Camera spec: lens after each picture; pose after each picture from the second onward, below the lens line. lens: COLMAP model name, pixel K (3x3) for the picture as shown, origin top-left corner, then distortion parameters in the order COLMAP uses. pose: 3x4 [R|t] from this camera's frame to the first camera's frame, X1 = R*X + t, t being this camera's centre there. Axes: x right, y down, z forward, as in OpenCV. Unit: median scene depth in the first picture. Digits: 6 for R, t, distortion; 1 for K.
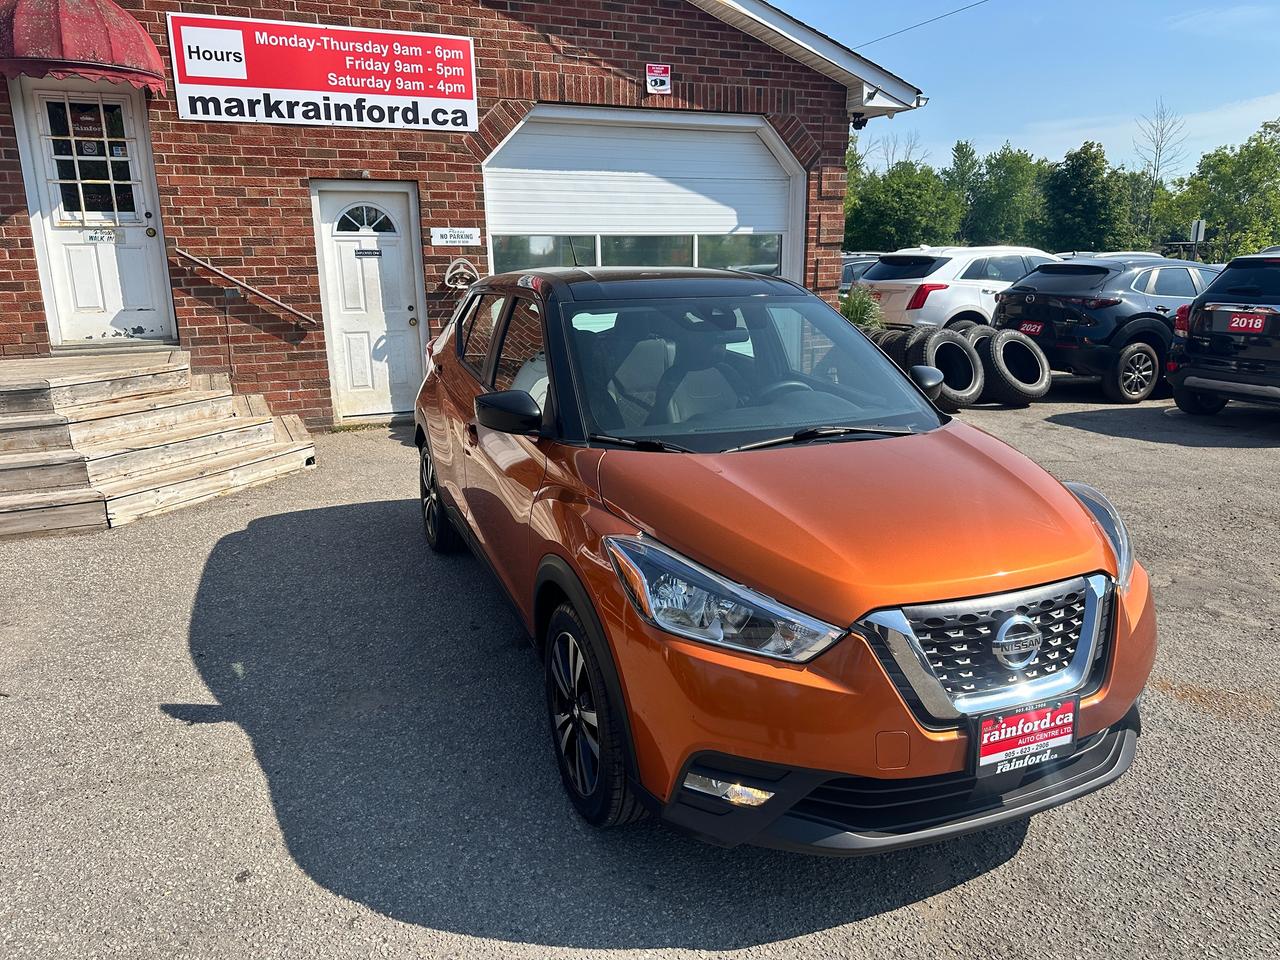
lens RADIAL K [[918.0, 0, 640.0], [0, 918.0, 480.0], [0, 0, 1]] dist [-0.000160, -0.010171]
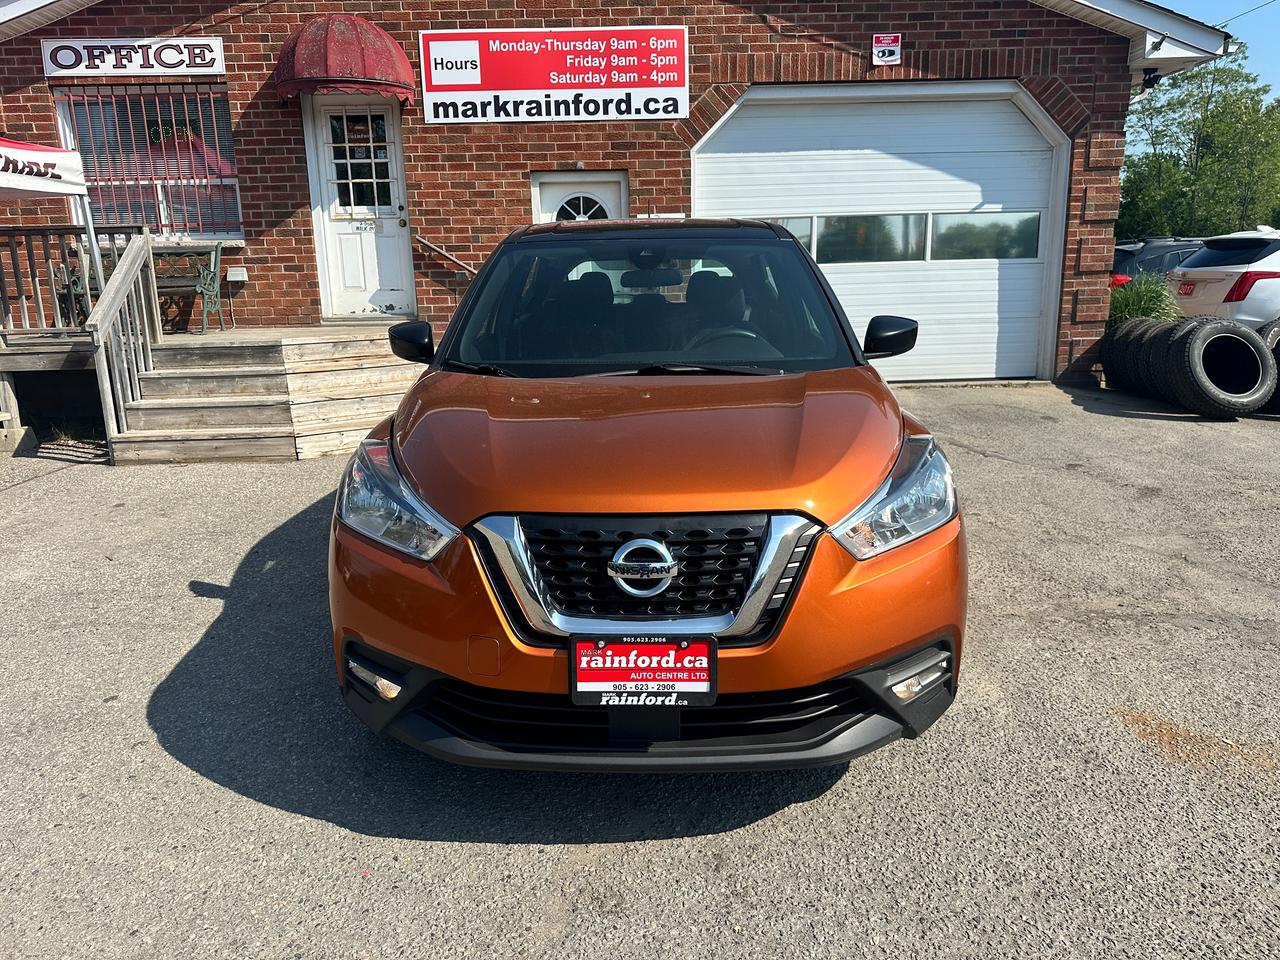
lens RADIAL K [[913.7, 0, 643.3], [0, 913.7, 486.5], [0, 0, 1]] dist [0.040918, -0.067721]
pose [[0.916619, 0.081790, -0.391305, 0.234420], [-0.084489, 0.996371, 0.010347, 0.026967], [0.390732, 0.023576, 0.920203, 0.050049]]
